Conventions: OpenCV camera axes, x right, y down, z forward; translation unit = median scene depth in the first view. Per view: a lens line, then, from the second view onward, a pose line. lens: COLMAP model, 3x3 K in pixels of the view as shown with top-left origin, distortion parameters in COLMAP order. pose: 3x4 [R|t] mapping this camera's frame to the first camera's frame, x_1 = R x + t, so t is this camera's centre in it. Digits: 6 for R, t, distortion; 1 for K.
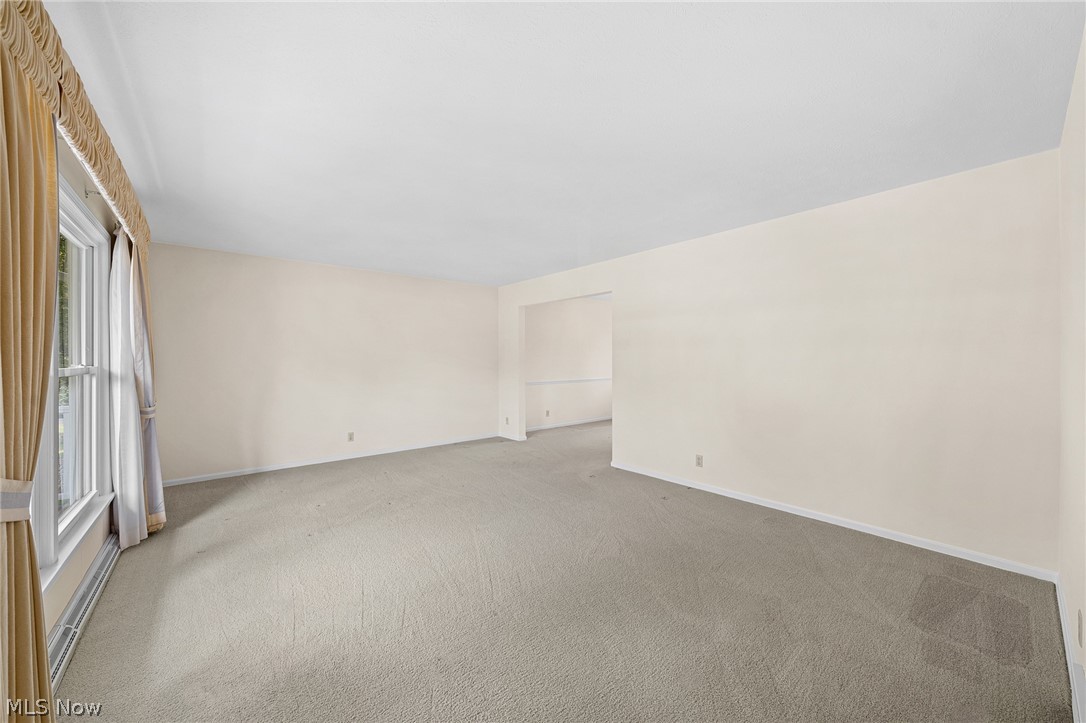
lens RADIAL K [[392.9, 0, 552.2], [0, 392.9, 360.0], [0, 0, 1]] dist [0.000078, -0.000055]
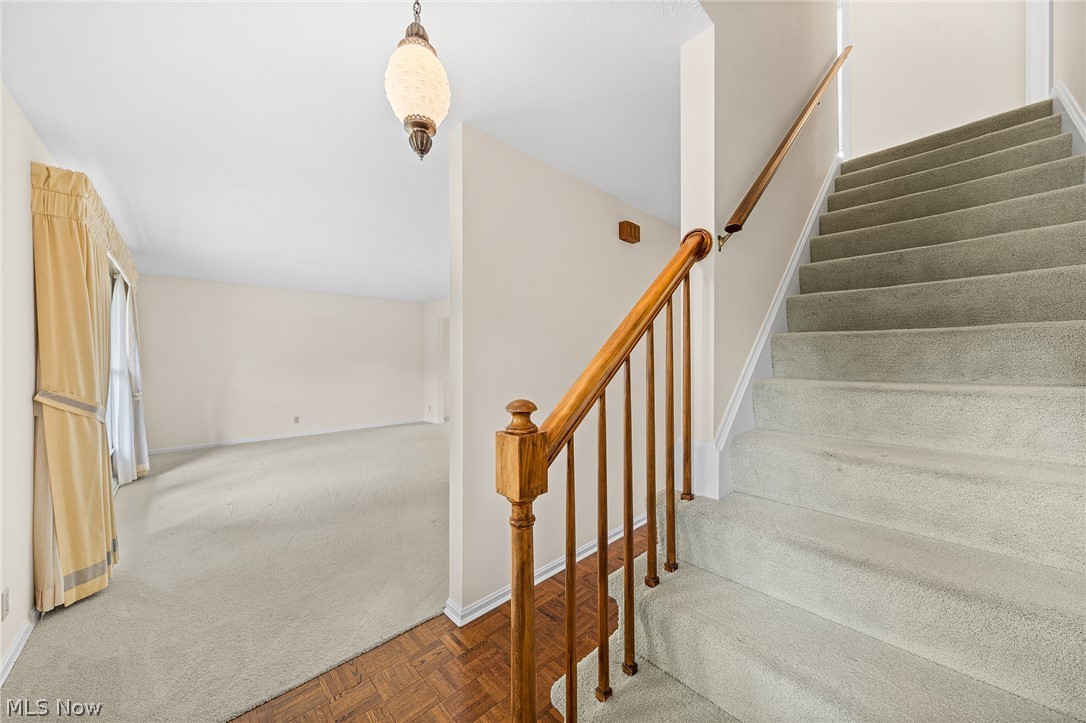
lens RADIAL K [[392.9, 0, 572.0], [0, 392.9, 360.1], [0, 0, 1]] dist [0.000078, -0.000055]
pose [[0.997796, 0.000432, 0.066361, 0.531623], [-0.000357, 0.999999, -0.001142, -0.002212], [-0.066361, 0.001115, 0.997795, -0.612239]]
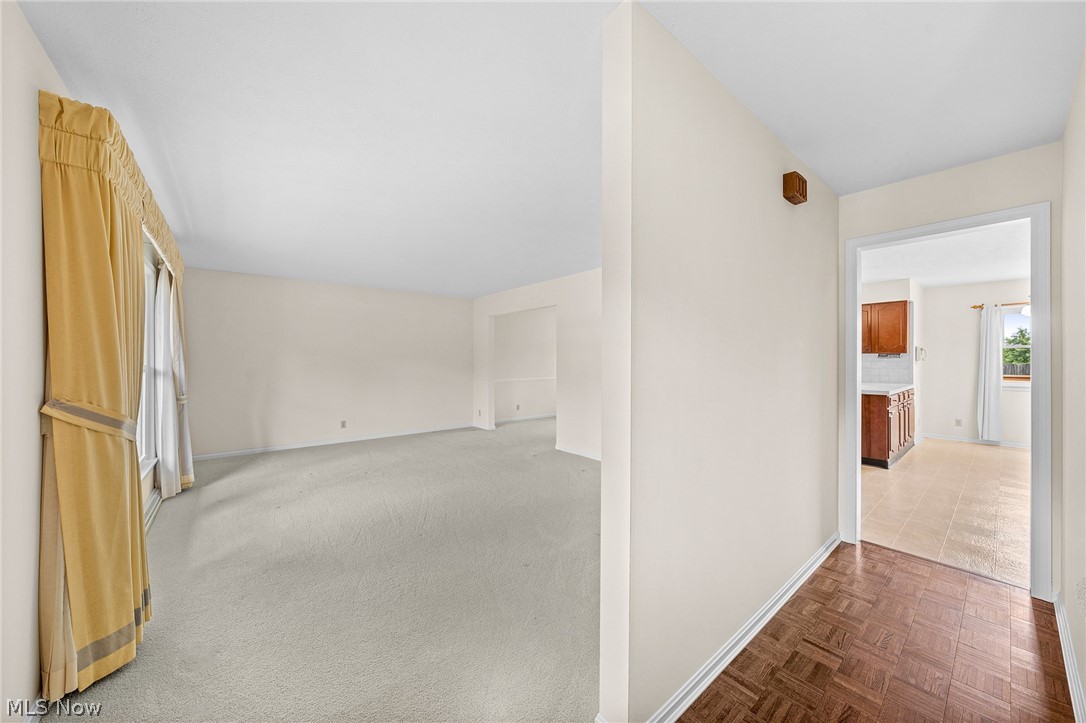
lens RADIAL K [[392.9, 0, 565.1], [0, 392.9, 360.2], [0, 0, 1]] dist [0.000078, -0.000055]
pose [[0.999973, 0.002949, -0.006778, 0.300208], [-0.002970, 0.999991, -0.003083, -0.000703], [0.006768, 0.003103, 0.999972, -0.345858]]
